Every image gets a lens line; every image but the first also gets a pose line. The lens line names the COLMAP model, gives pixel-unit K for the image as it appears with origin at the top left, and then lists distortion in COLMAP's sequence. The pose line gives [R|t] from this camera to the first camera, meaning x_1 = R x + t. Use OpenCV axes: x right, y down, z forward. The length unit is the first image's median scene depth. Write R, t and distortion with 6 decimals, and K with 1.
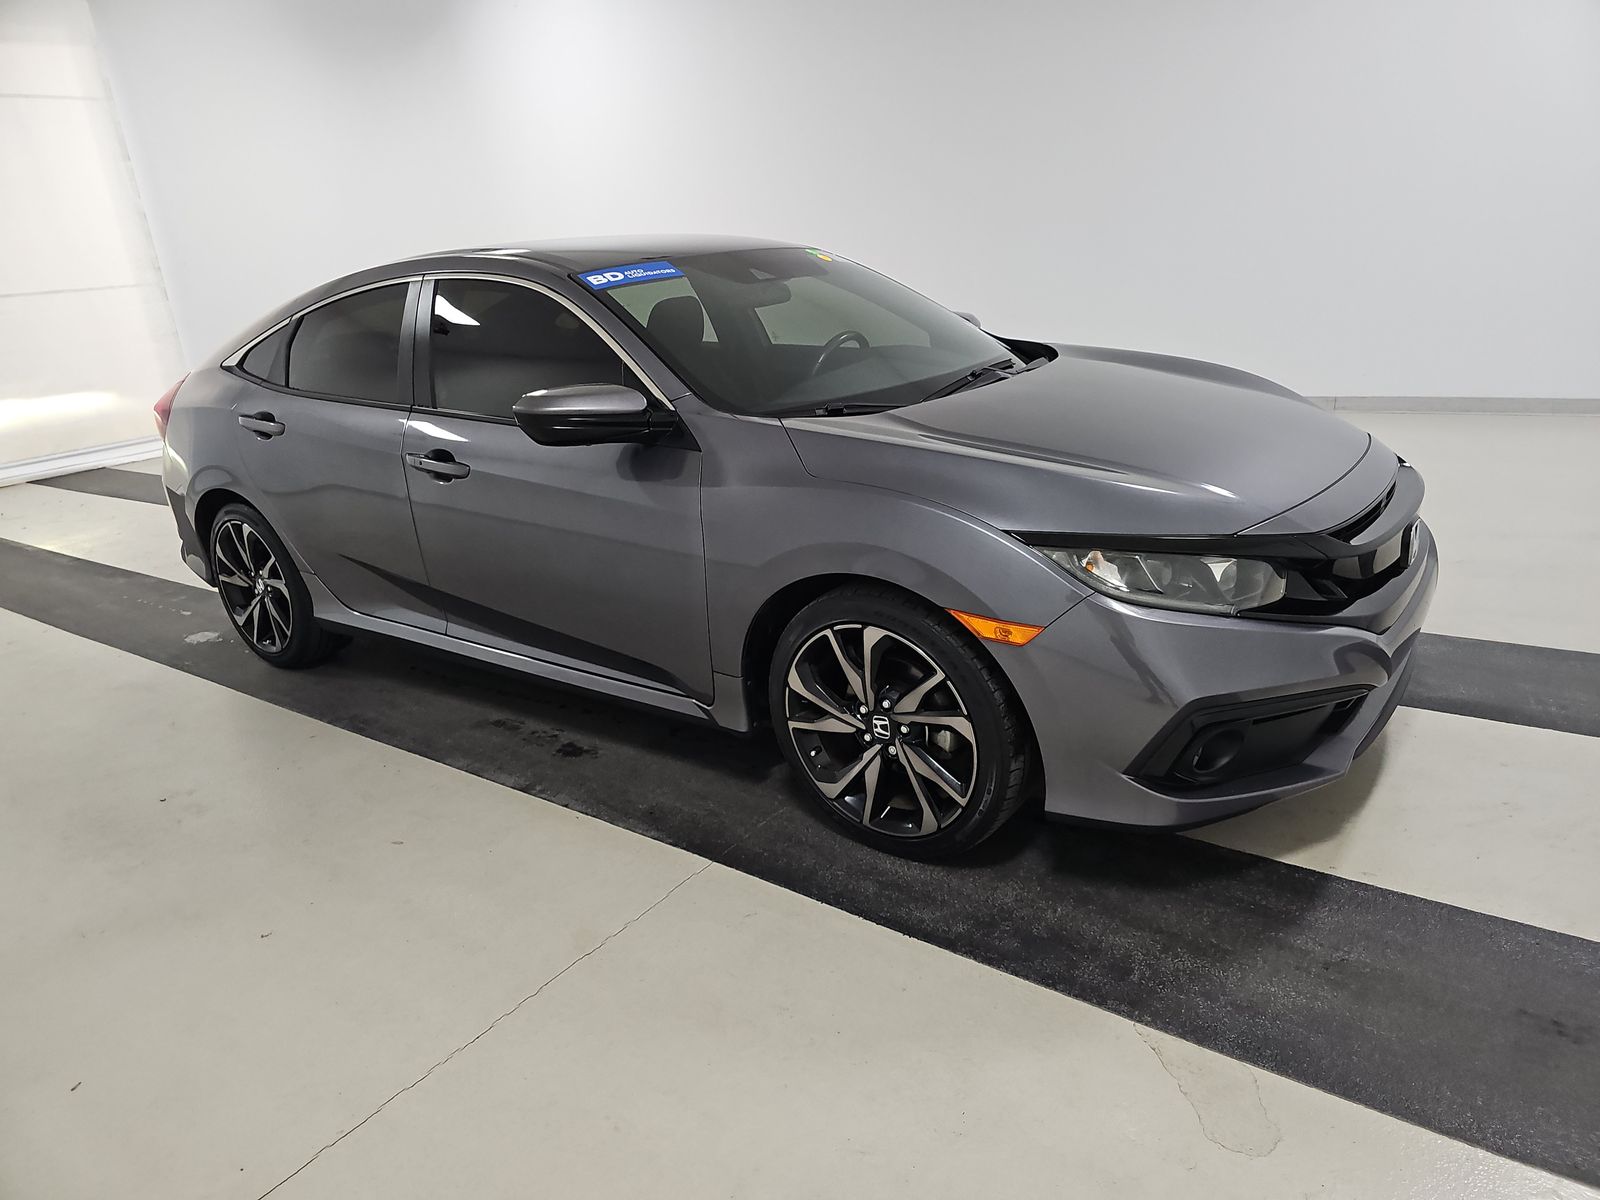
lens RADIAL K [[1046.8, 0, 800.0], [0, 1046.8, 600.0], [0, 0, 1]] dist [-0.007116, -0.005098]
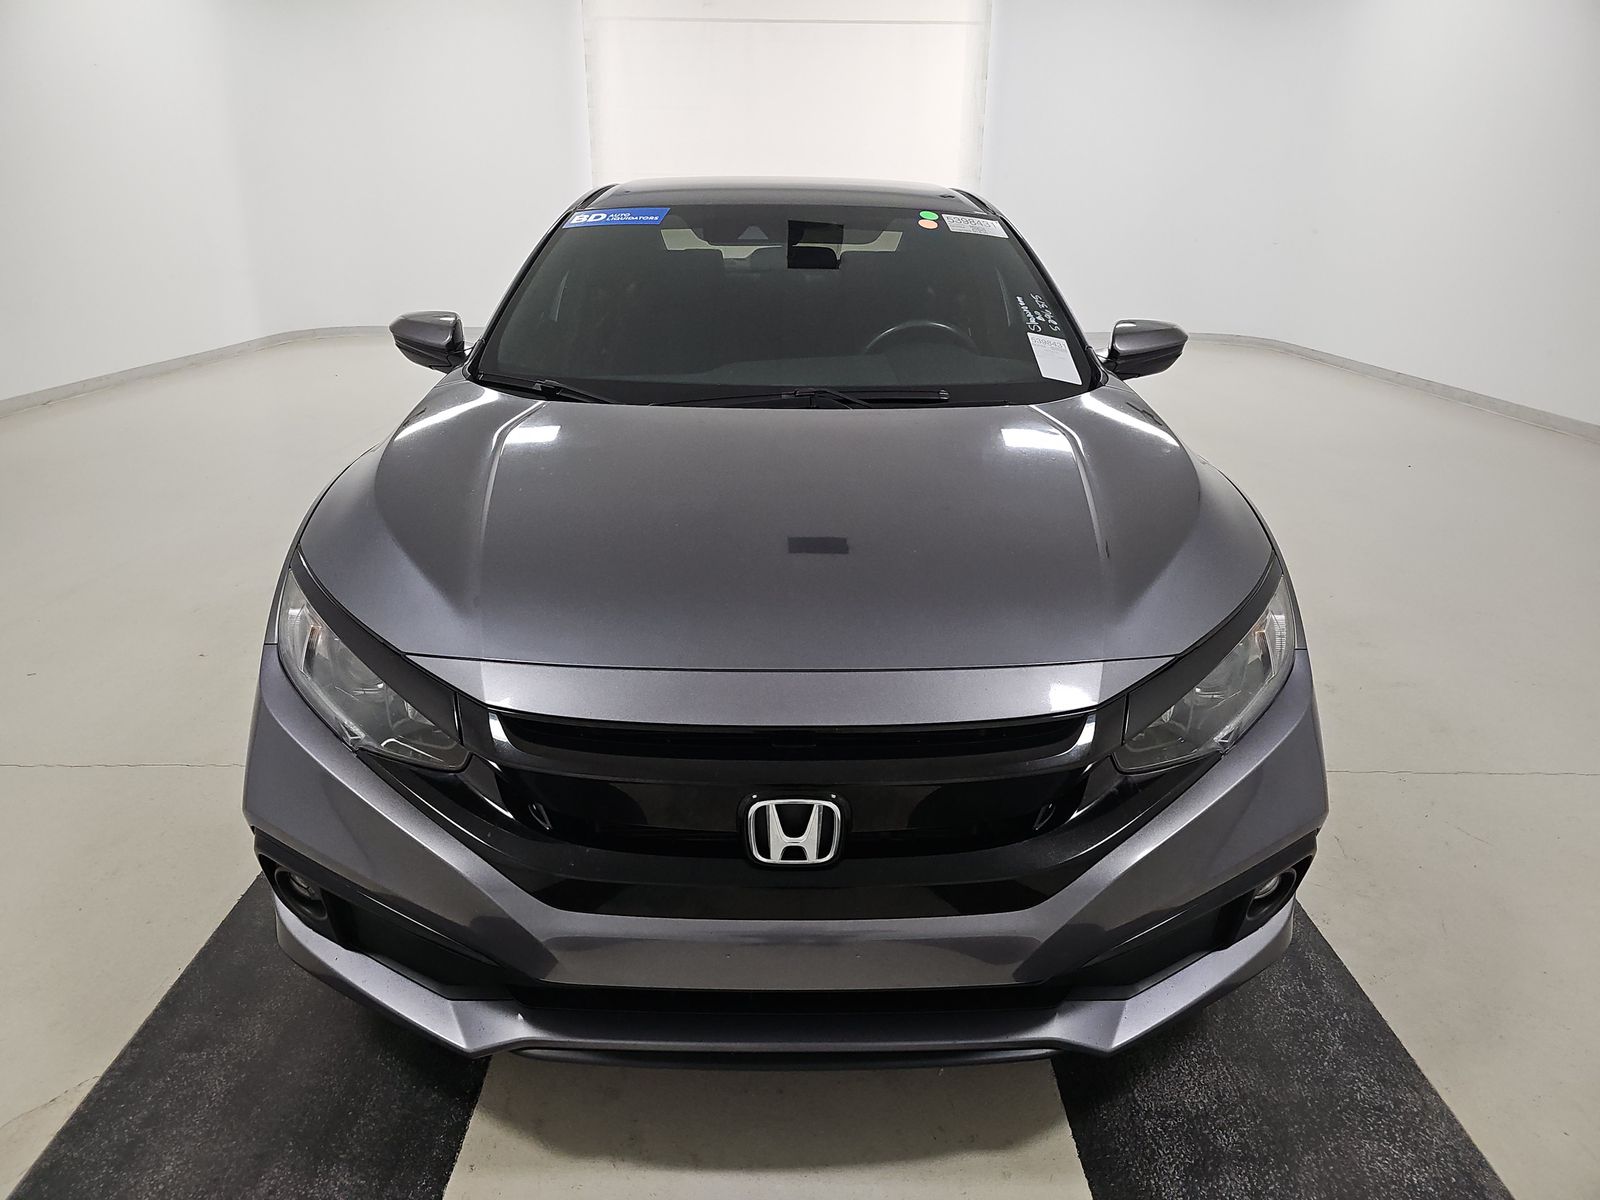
lens RADIAL K [[1046.8, 0, 800.0], [0, 1046.8, 600.0], [0, 0, 1]] dist [-0.007116, -0.005098]
pose [[0.615925, 0.351158, -0.705212, 1.032453], [-0.302614, 0.931945, 0.199759, -0.308022], [0.727366, 0.090370, 0.680273, 0.676136]]
